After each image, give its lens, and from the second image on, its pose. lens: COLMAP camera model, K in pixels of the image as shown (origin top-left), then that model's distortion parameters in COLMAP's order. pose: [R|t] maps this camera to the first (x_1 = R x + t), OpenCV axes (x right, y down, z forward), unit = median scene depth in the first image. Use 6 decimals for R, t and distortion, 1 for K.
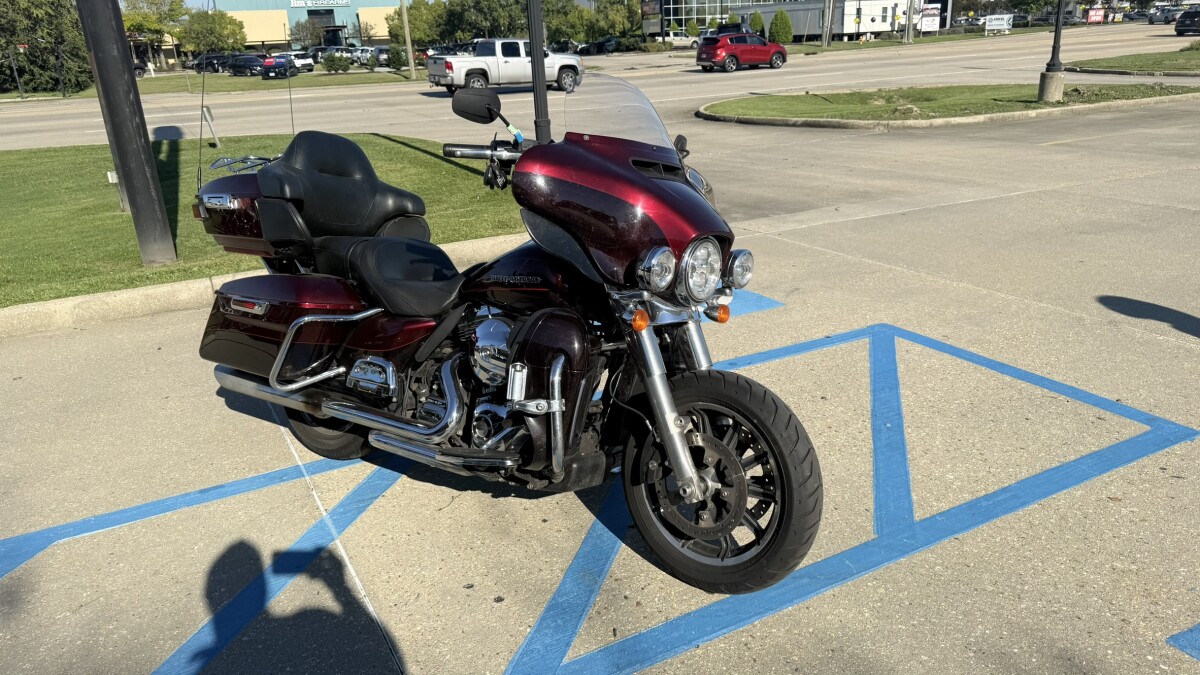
lens RADIAL K [[851.3, 0, 595.9], [0, 851.3, 355.7], [0, 0, 1]] dist [0.133810, -0.235180]
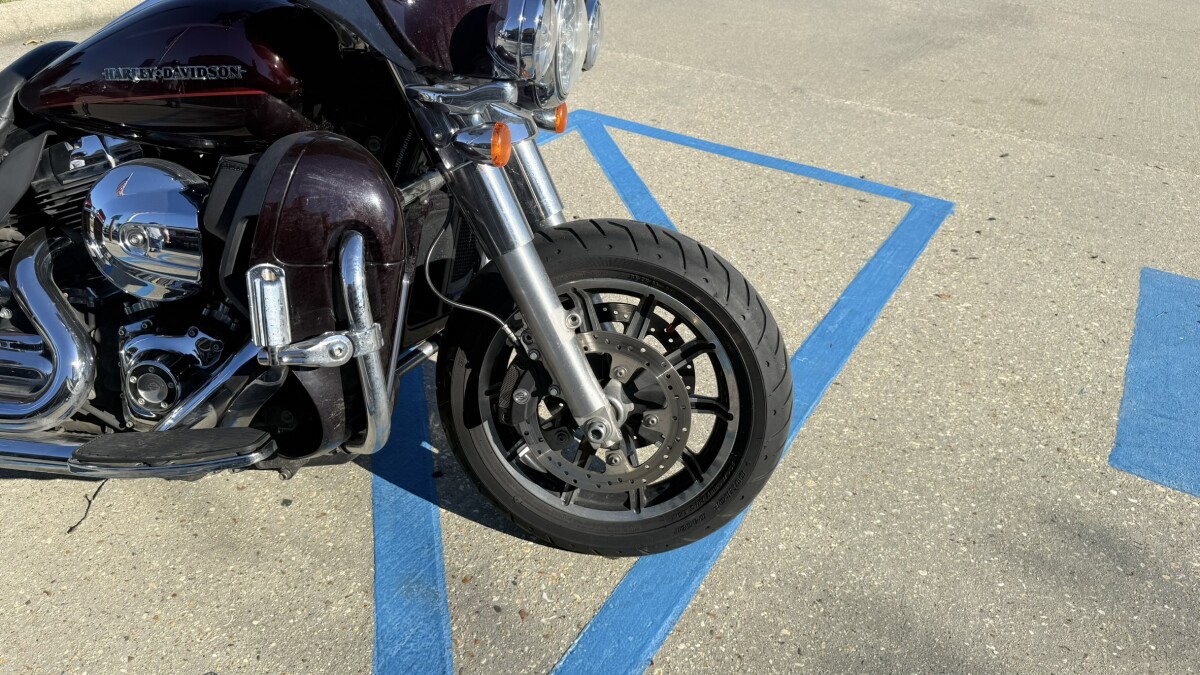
lens RADIAL K [[851.3, 0, 595.9], [0, 851.3, 355.7], [0, 0, 1]] dist [0.133810, -0.235180]
pose [[0.868802, -0.204372, 0.451015, -0.138434], [0.091823, 0.961548, 0.258832, -0.042416], [-0.486570, -0.183461, 0.854161, 0.457933]]
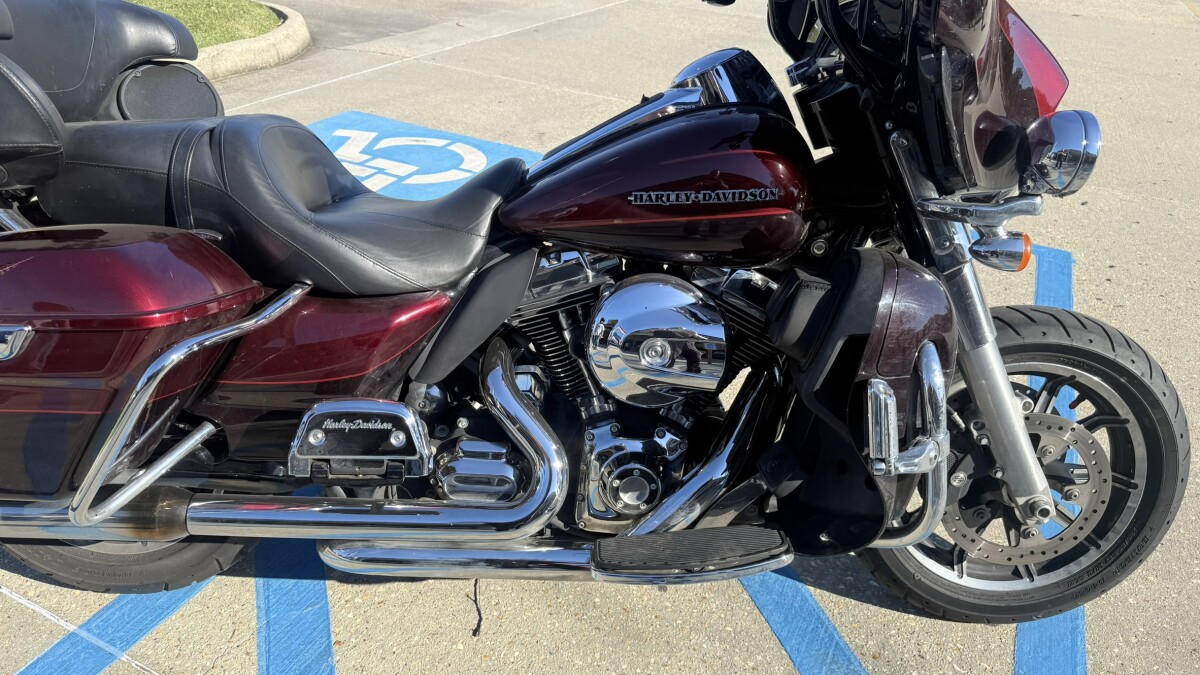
lens RADIAL K [[851.3, 0, 595.9], [0, 851.3, 355.7], [0, 0, 1]] dist [0.133810, -0.235180]
pose [[0.815236, -0.223937, 0.534081, -0.429987], [0.113692, 0.966154, 0.231560, -0.122134], [-0.567859, -0.128055, 0.813104, 0.623953]]
